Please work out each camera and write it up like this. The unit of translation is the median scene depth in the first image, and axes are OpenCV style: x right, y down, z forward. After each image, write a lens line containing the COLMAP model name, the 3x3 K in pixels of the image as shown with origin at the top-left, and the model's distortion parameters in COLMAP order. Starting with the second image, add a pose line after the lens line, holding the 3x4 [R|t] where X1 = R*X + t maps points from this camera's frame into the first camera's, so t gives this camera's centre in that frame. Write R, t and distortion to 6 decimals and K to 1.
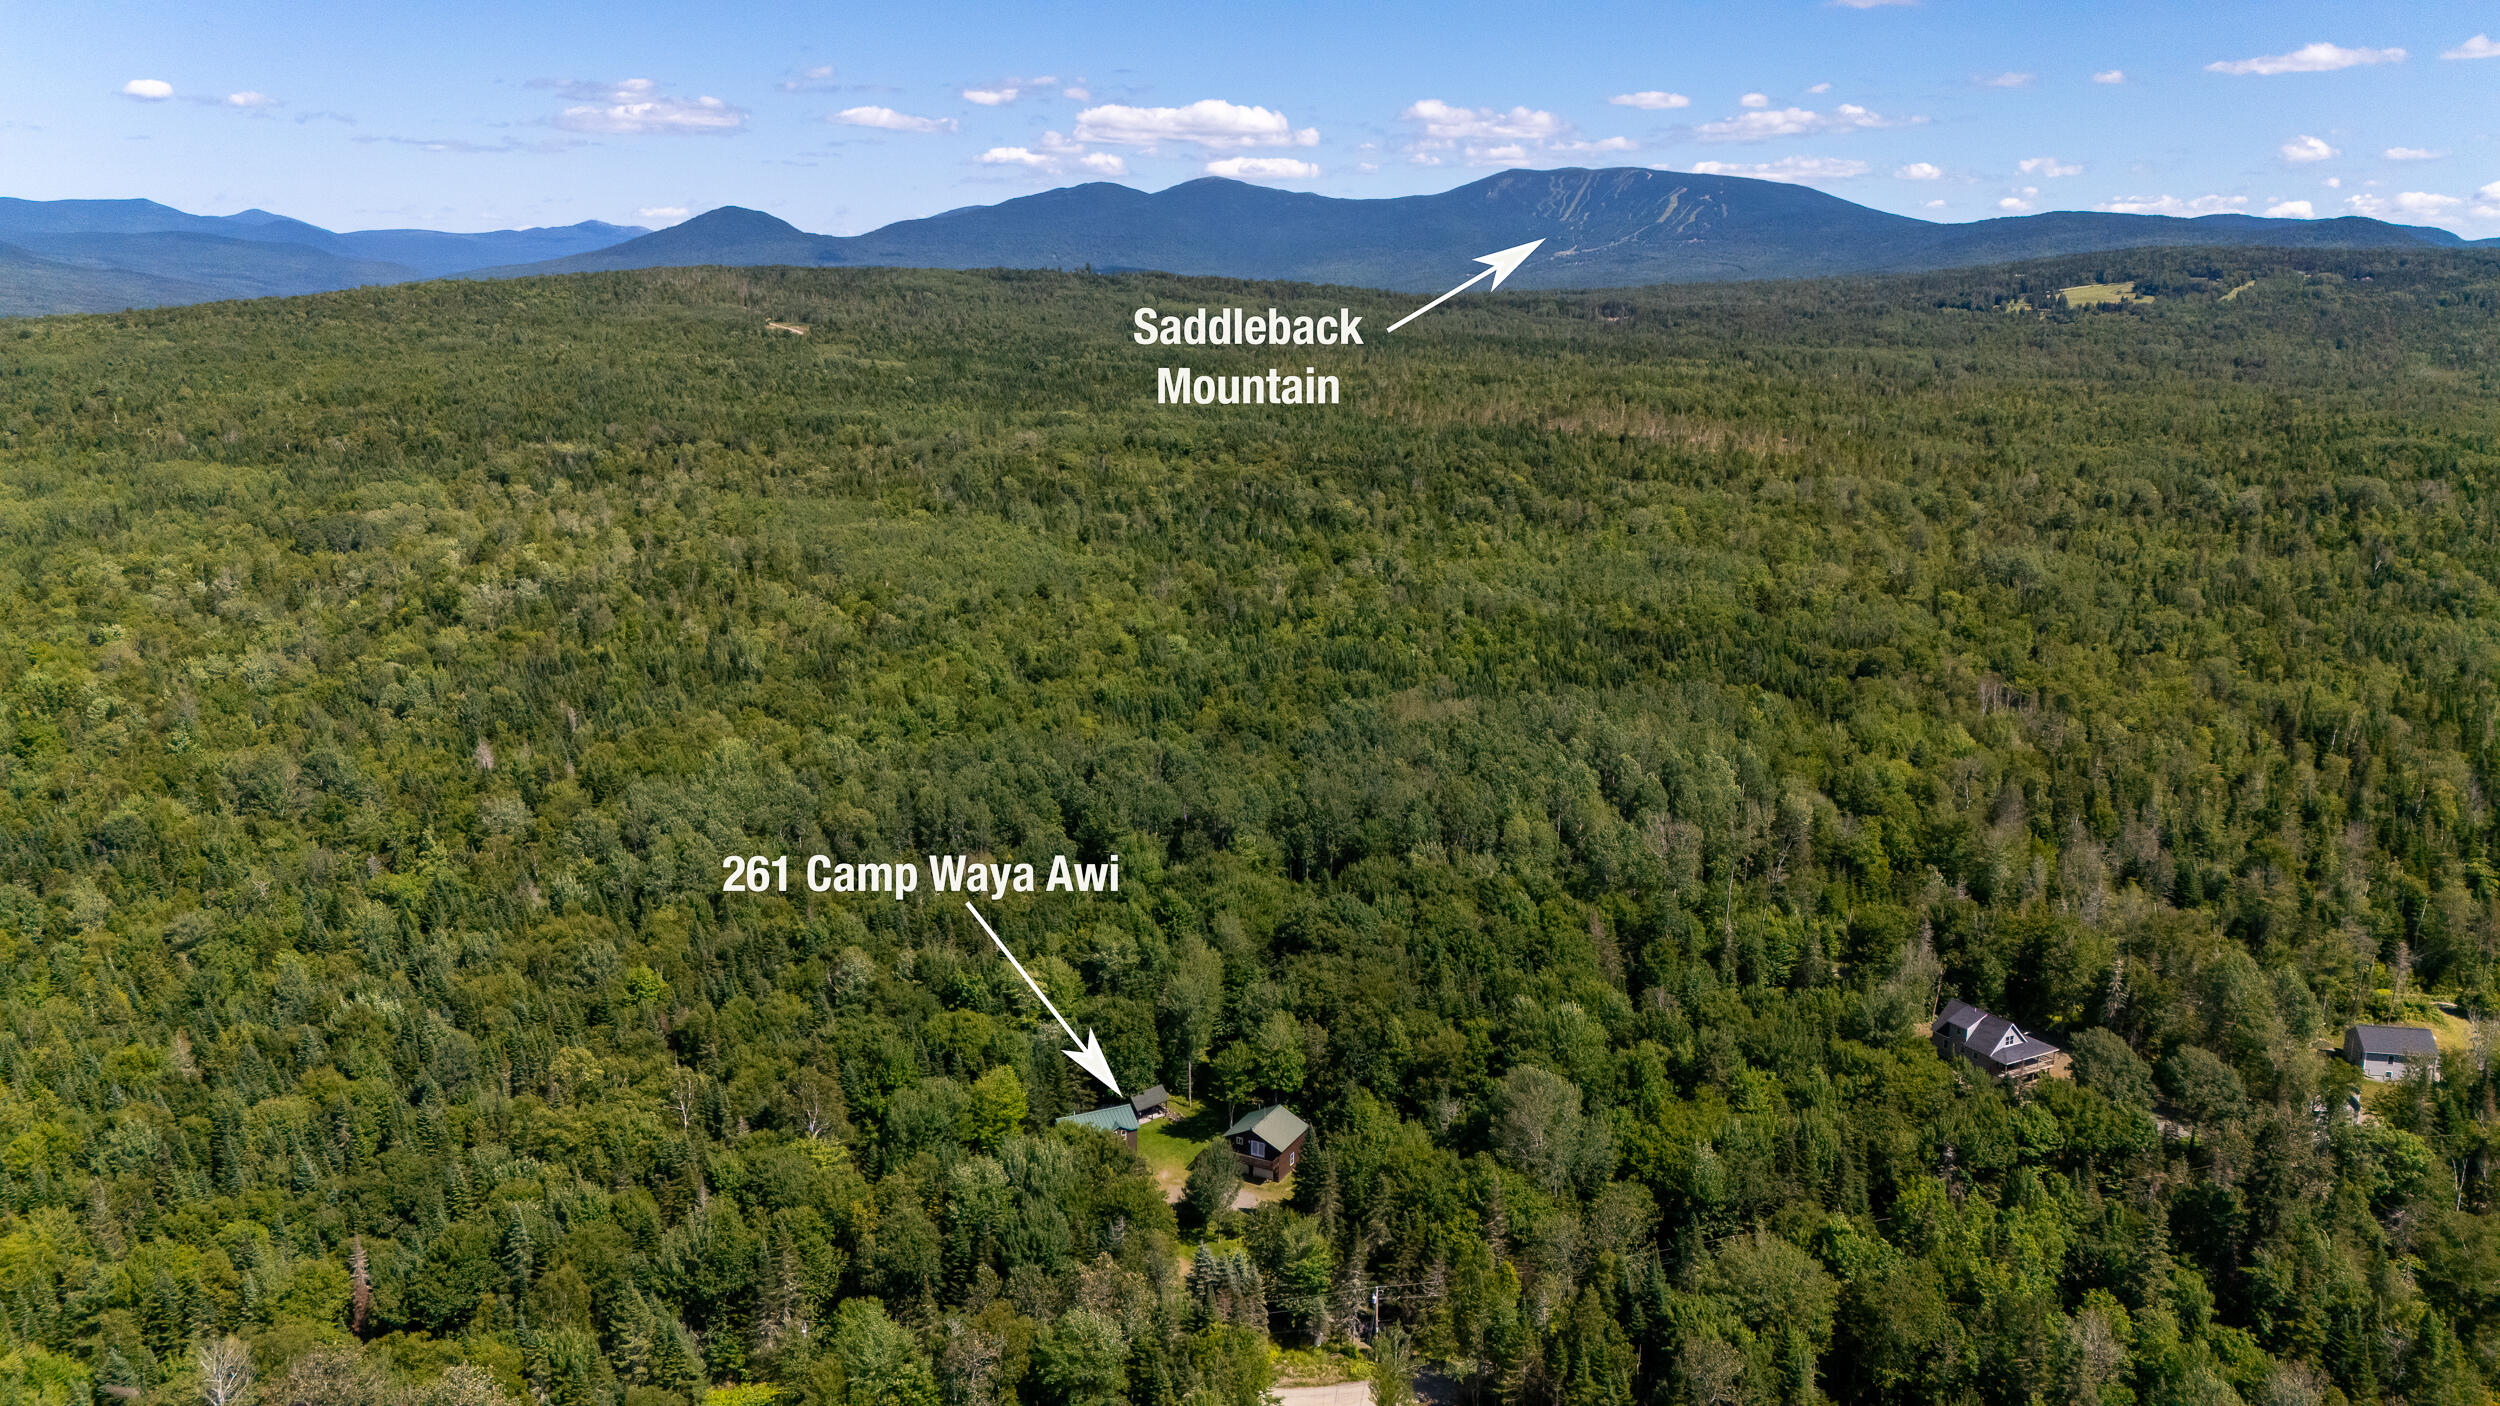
lens RADIAL K [[1842.2, 0, 1260.9], [0, 1842.2, 708.1], [0, 0, 1]] dist [0.048323, -0.028634]
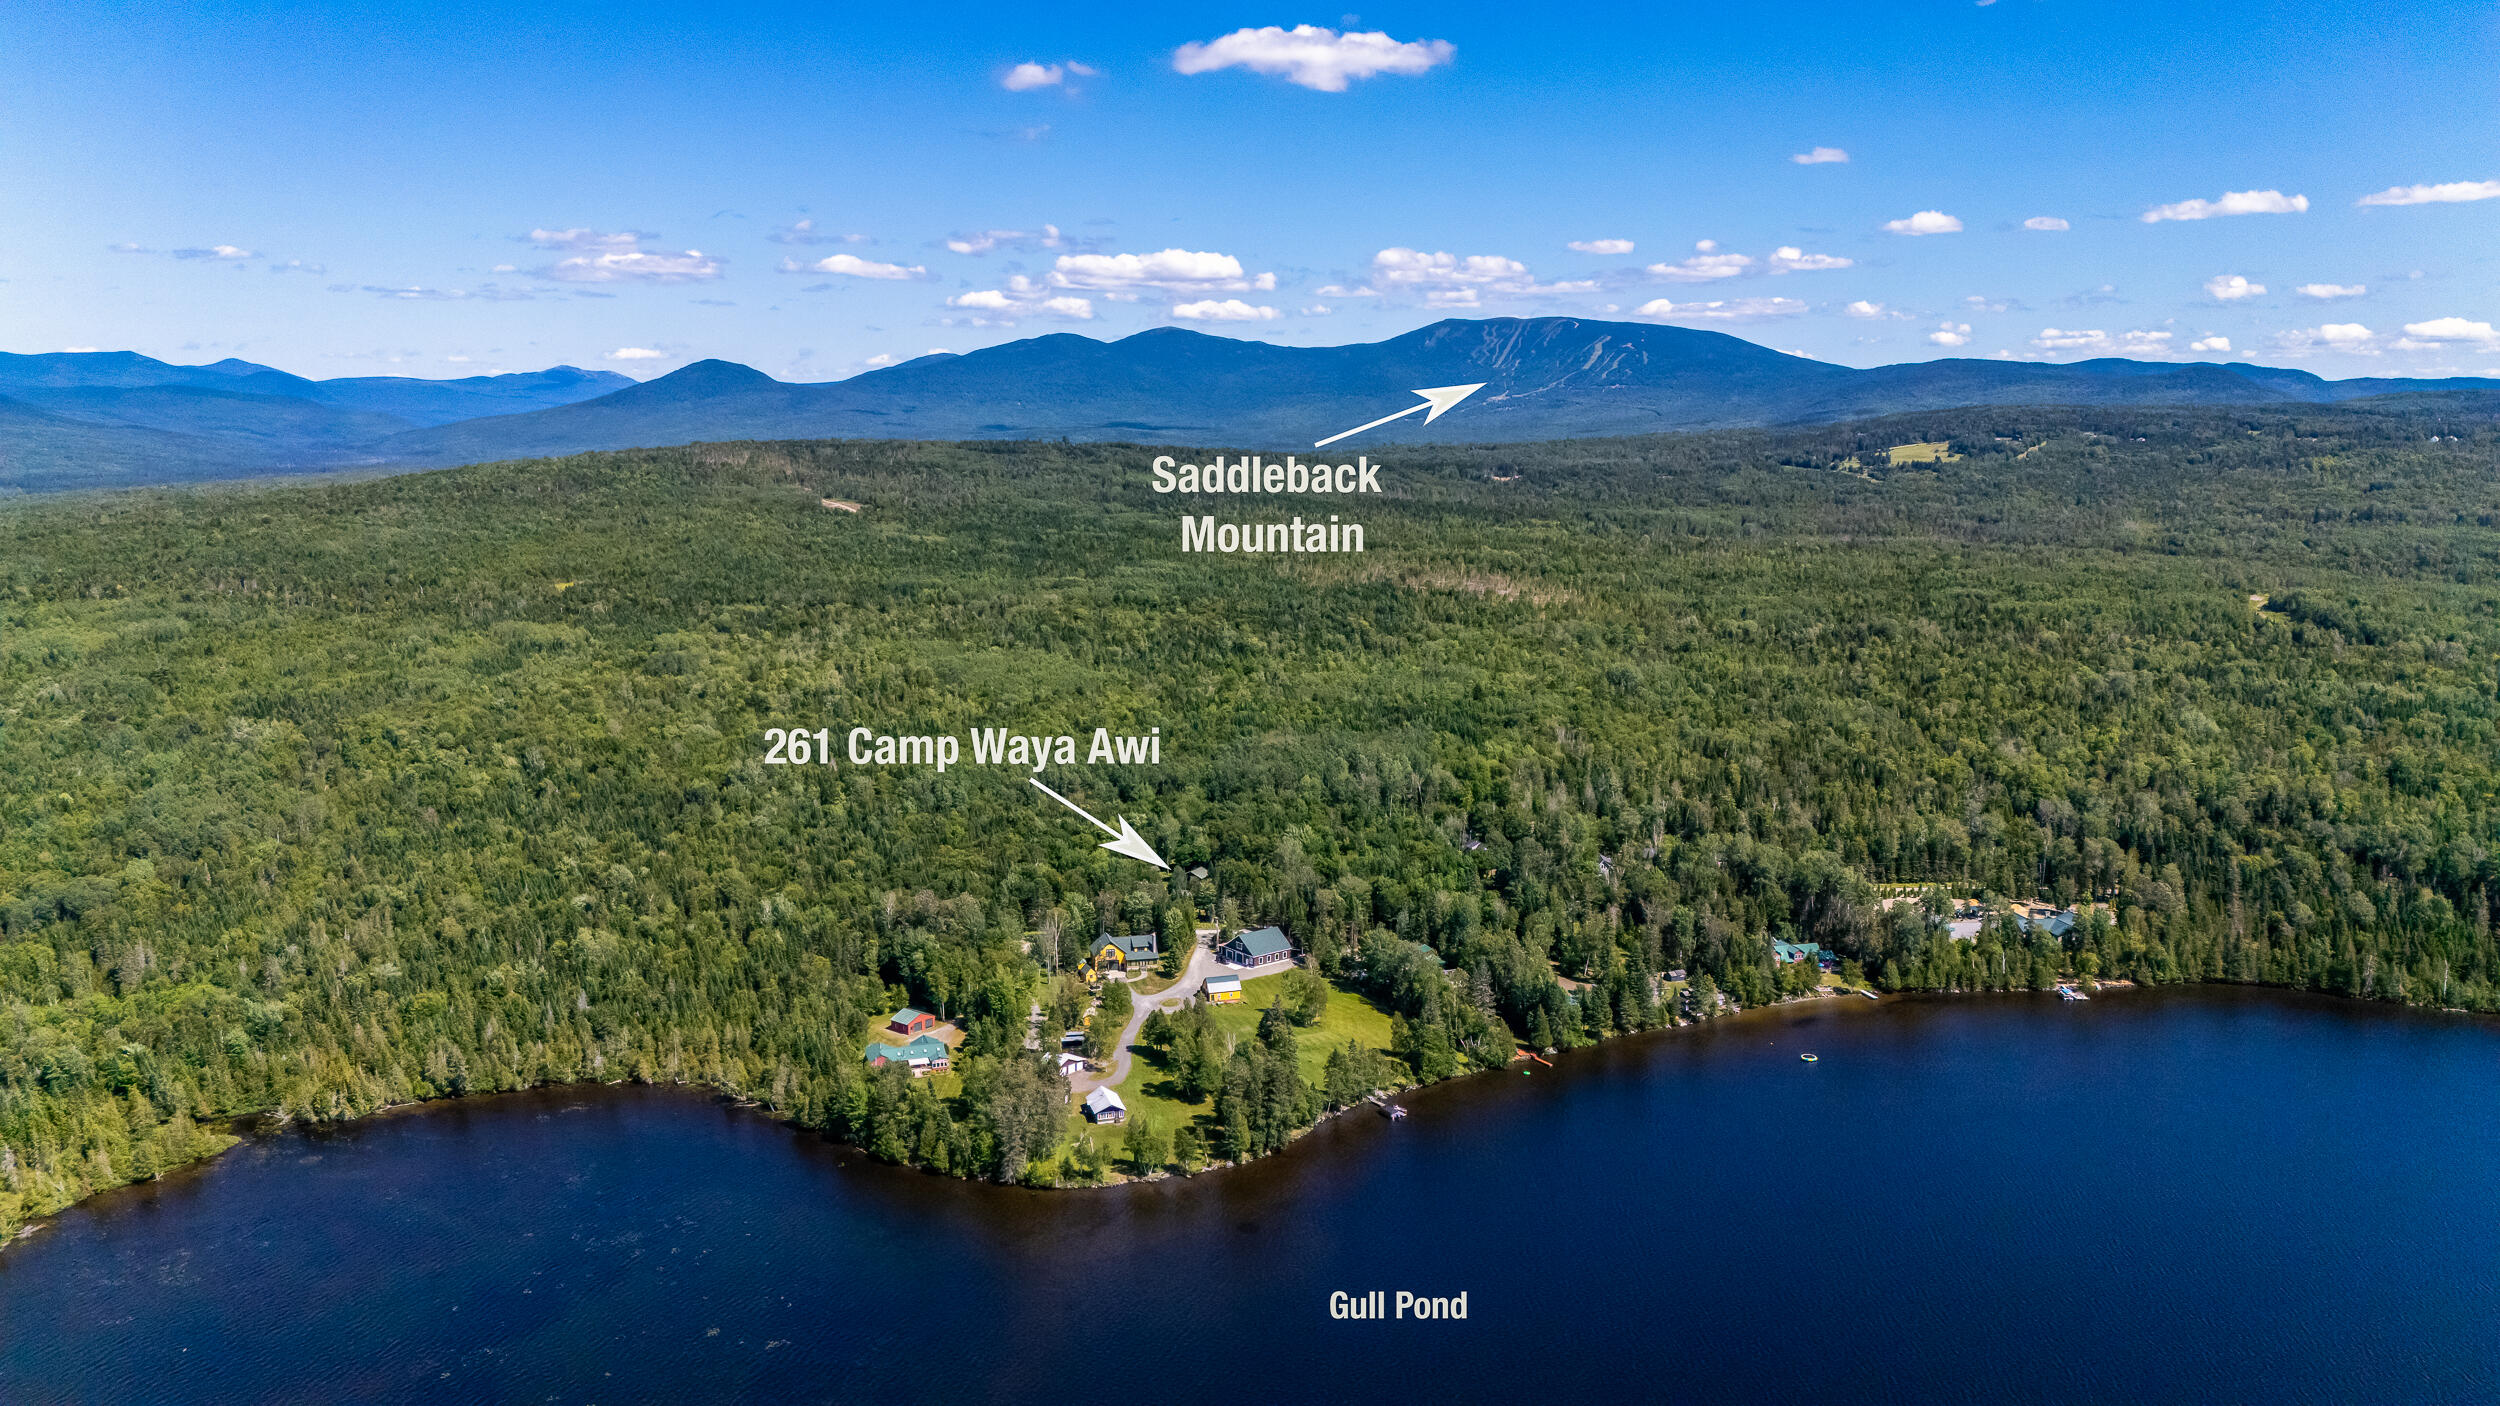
lens RADIAL K [[1842.2, 0, 1243.0], [0, 1842.2, 695.8], [0, 0, 1]] dist [0.048323, -0.028634]
pose [[0.999854, -0.010628, 0.013362, 0.011971], [0.011609, 0.997067, -0.075642, 0.054516], [-0.012519, 0.075786, 0.997046, -0.547593]]
